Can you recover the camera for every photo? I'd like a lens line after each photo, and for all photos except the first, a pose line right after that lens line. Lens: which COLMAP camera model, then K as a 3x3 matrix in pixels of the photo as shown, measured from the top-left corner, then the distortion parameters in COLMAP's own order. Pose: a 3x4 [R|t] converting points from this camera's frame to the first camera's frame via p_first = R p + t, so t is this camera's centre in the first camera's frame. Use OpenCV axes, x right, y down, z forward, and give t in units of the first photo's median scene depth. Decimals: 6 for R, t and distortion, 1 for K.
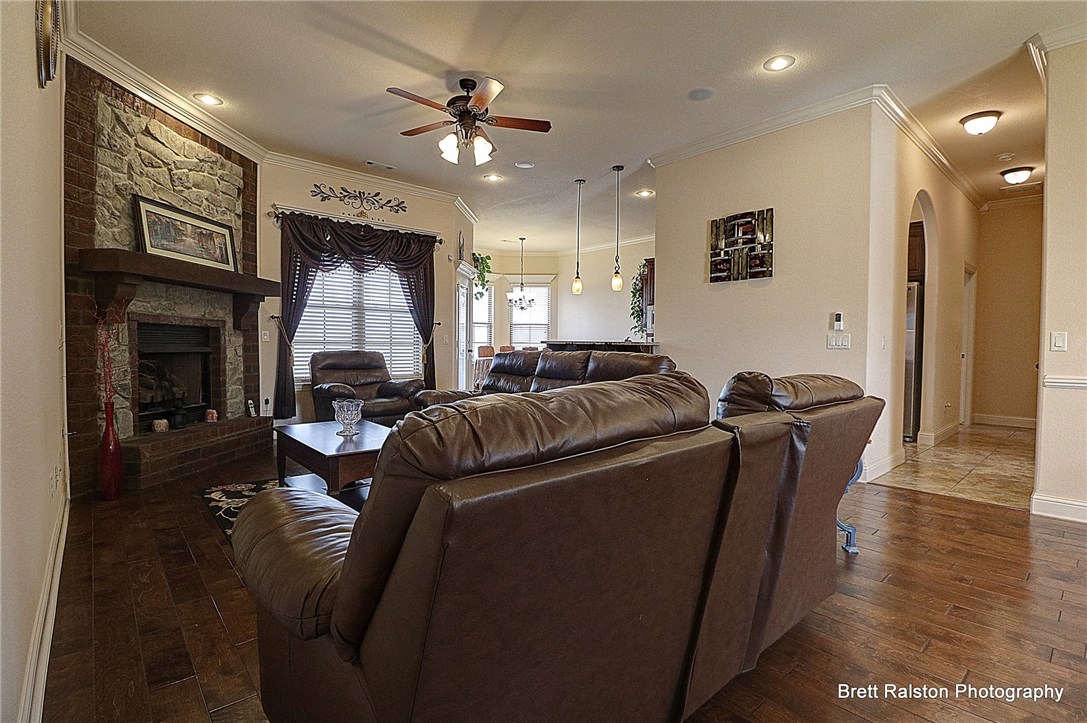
lens RADIAL K [[512.3, 0, 541.2], [0, 512.3, 360.5], [0, 0, 1]] dist [-0.018650, -0.002592]
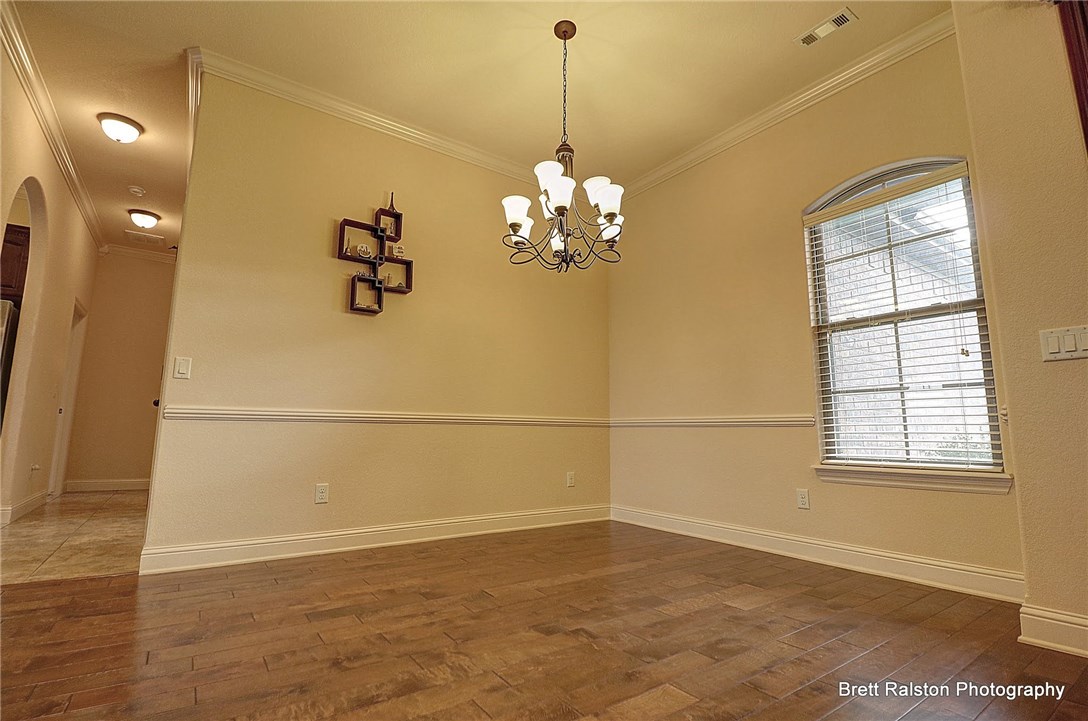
lens RADIAL K [[512.8, 0, 547.4], [0, 512.8, 361.9], [0, 0, 1]] dist [-0.018650, -0.002592]
pose [[0.102100, 0.133845, 0.985729, 0.121617], [0.018356, 0.990485, -0.136392, 0.055631], [-0.994605, 0.032019, 0.098672, 0.158849]]
